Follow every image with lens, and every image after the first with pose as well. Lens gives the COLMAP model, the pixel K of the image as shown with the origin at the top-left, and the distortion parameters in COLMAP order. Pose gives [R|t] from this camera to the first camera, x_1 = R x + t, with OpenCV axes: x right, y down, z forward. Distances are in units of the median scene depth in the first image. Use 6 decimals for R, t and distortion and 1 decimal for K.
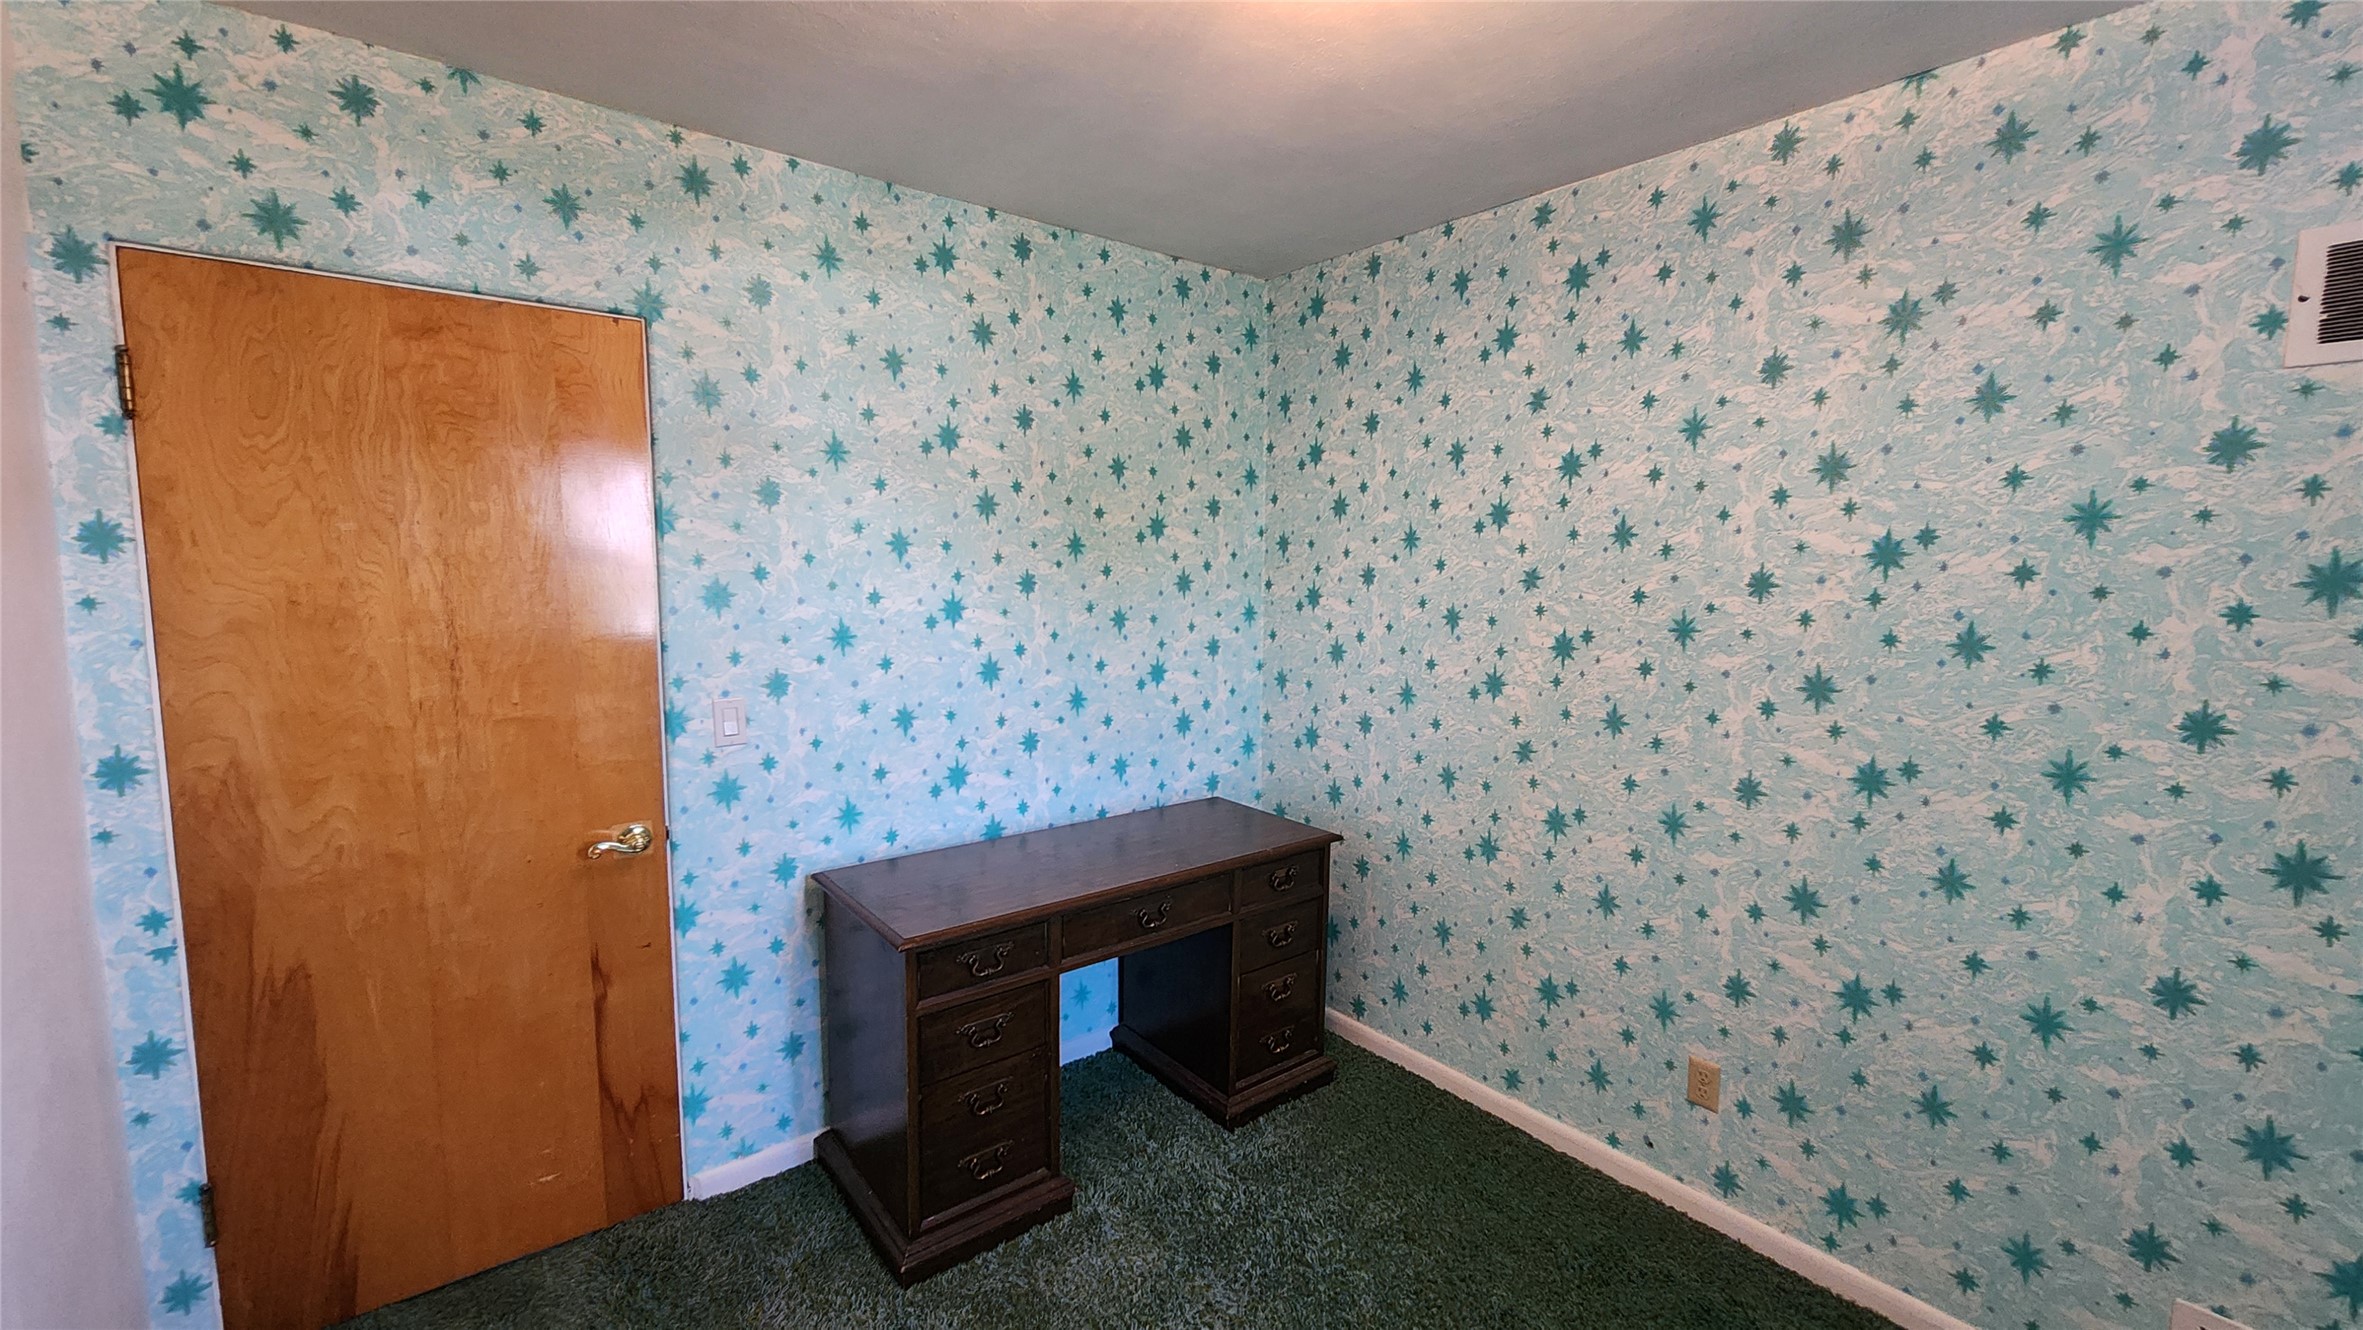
lens RADIAL K [[964.9, 0, 1199.2], [0, 964.9, 663.7], [0, 0, 1]] dist [-0.002560, -0.000567]
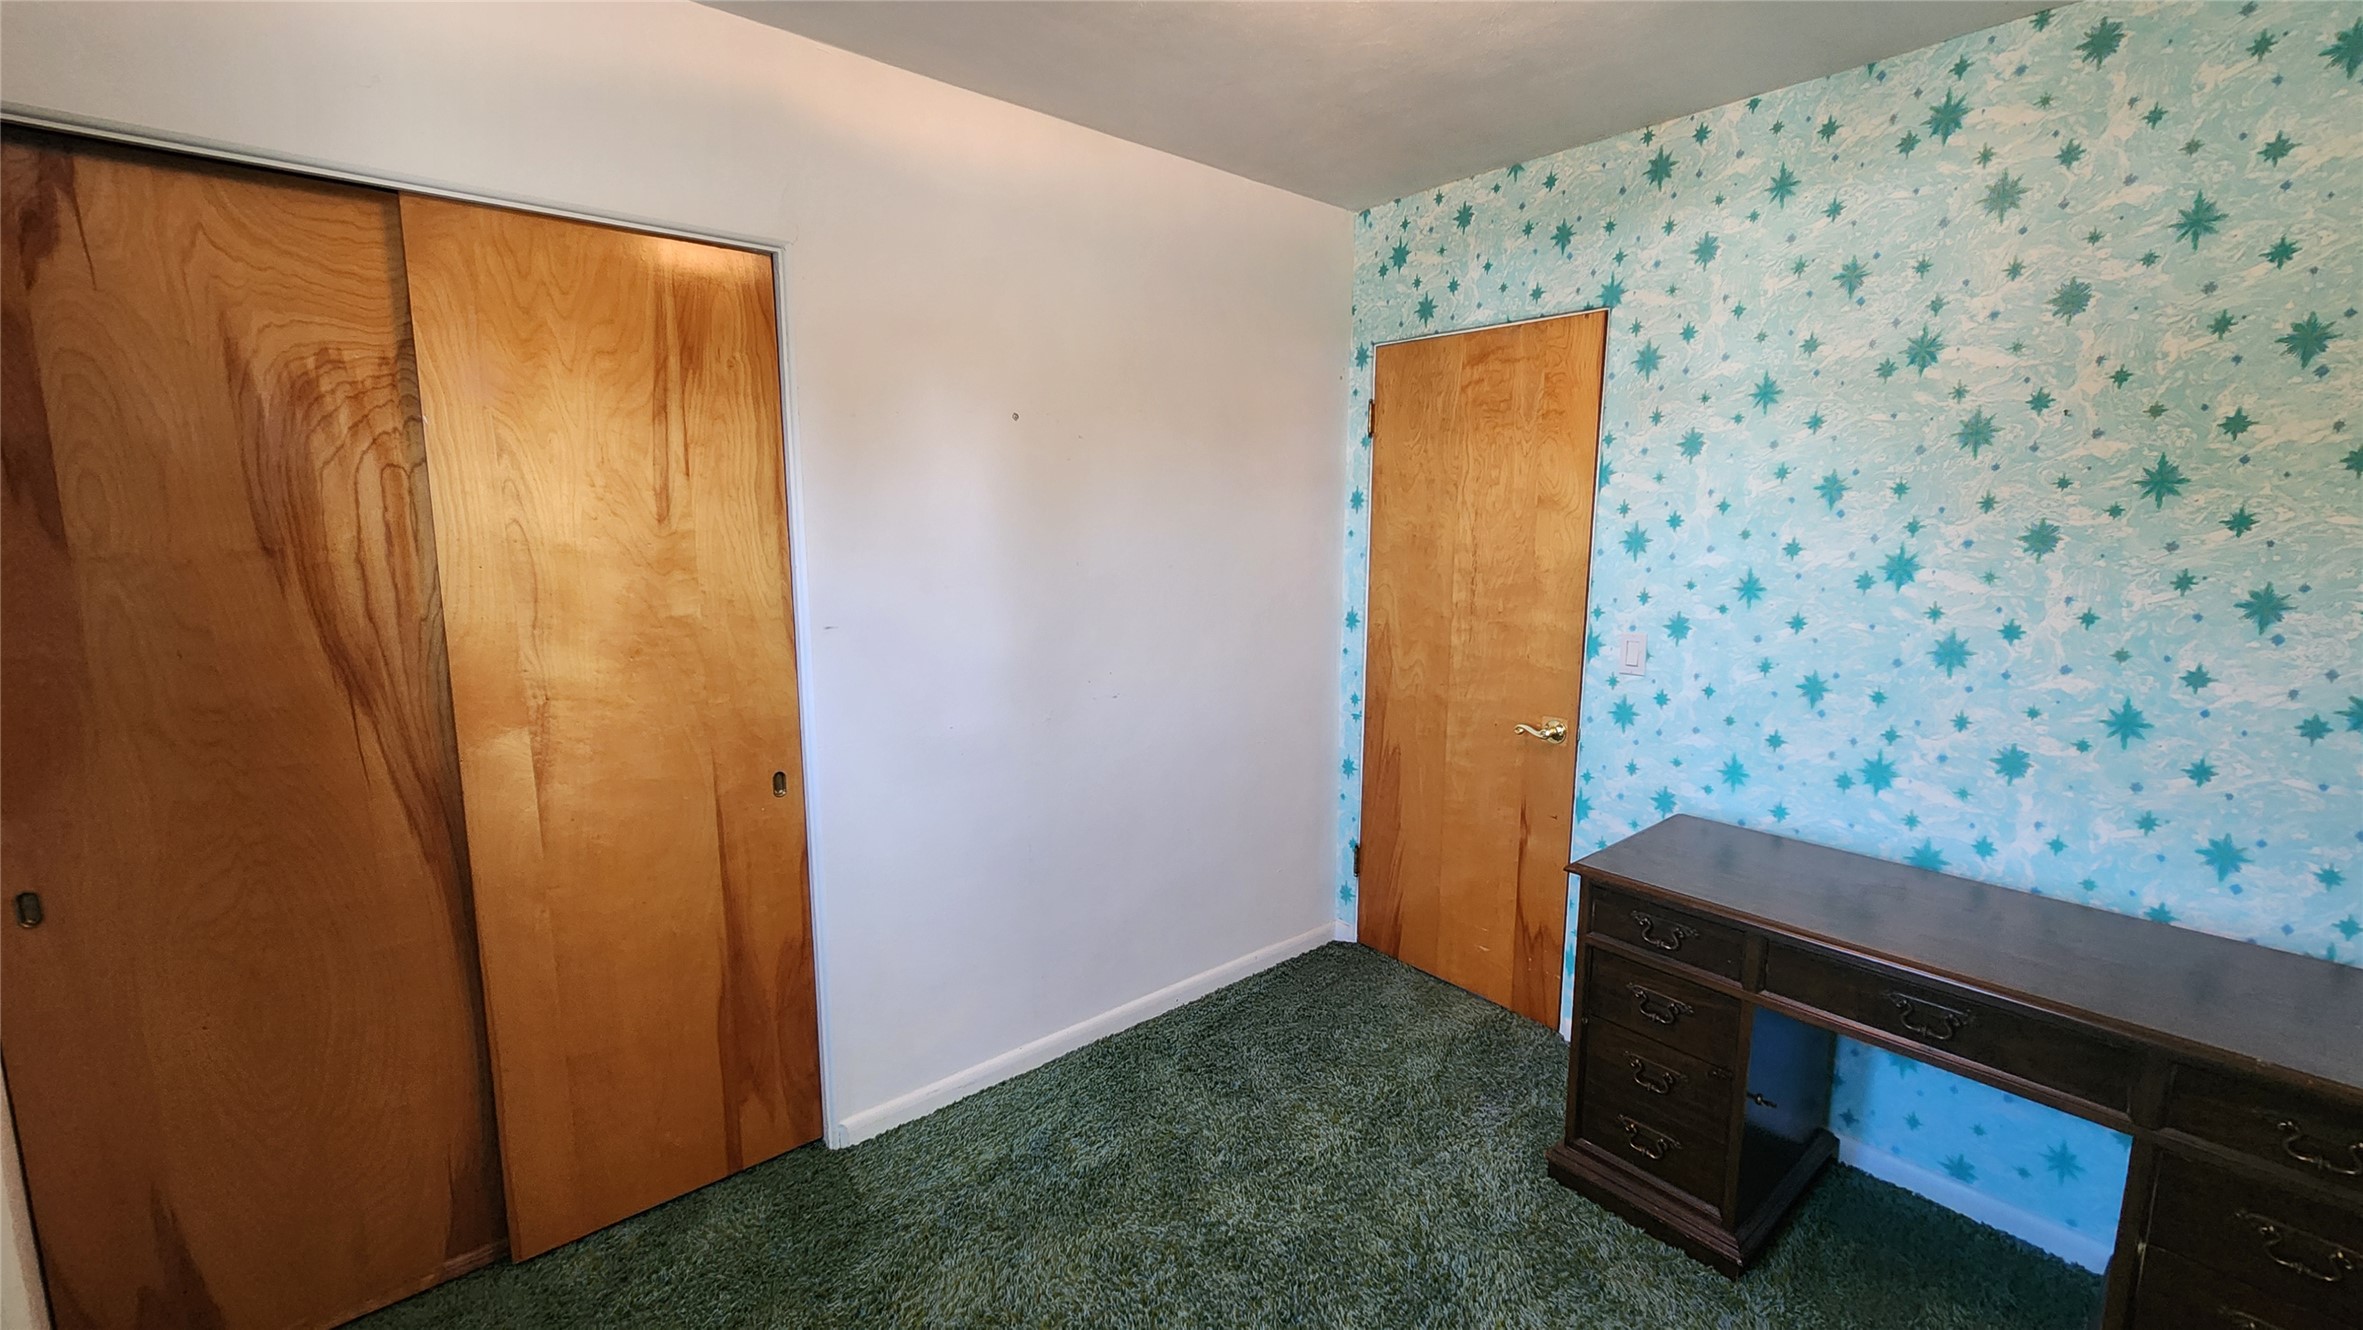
lens RADIAL K [[964.9, 0, 1197.0], [0, 964.9, 661.5], [0, 0, 1]] dist [-0.002560, -0.000567]
pose [[0.026168, 0.144304, -0.989187, 0.643796], [-0.106365, 0.984311, 0.140779, -0.036543], [0.993983, 0.101531, 0.041107, 0.469039]]
